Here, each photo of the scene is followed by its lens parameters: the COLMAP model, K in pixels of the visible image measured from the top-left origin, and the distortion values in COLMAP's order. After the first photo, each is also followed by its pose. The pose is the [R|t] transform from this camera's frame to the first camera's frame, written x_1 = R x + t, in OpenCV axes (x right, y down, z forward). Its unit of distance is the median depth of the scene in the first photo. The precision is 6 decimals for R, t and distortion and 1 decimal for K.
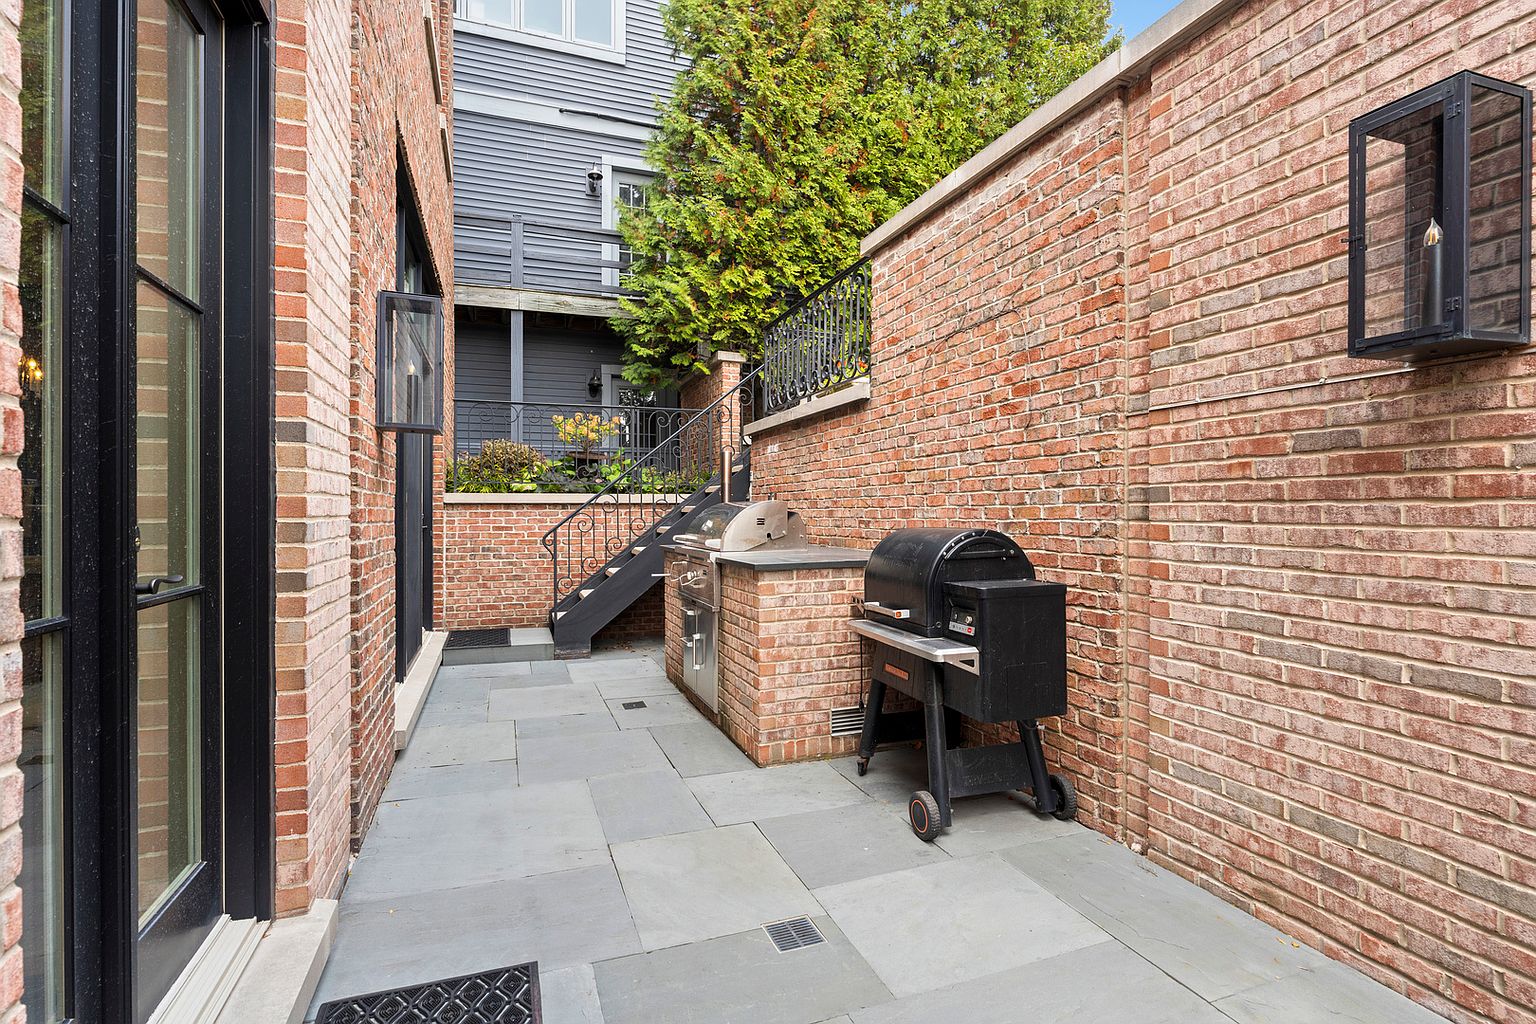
lens RADIAL K [[718.0, 0, 765.3], [0, 718.0, 512.6], [0, 0, 1]] dist [-0.005815, 0.001310]
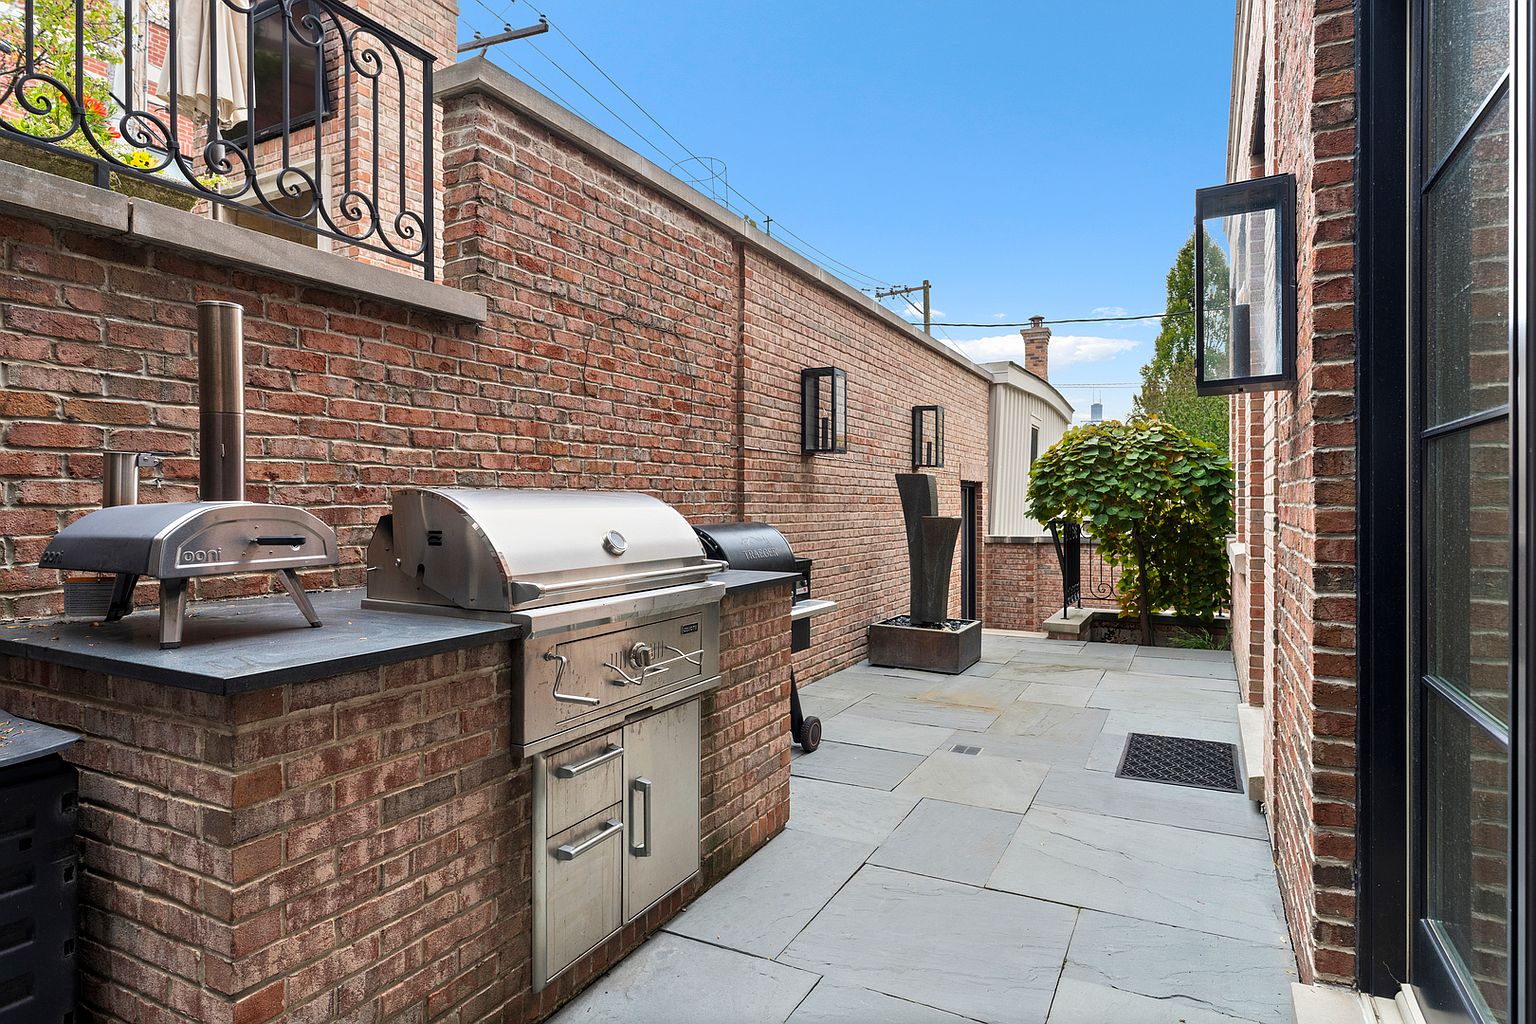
lens RADIAL K [[809.1, 0, 775.5], [0, 809.1, 512.5], [0, 0, 1]] dist [-0.007124, 0.001491]
pose [[-0.669487, -0.005548, 0.742803, -0.639788], [0.003504, 0.999937, 0.010627, -0.007279], [-0.742816, 0.009717, -0.669425, 1.533017]]
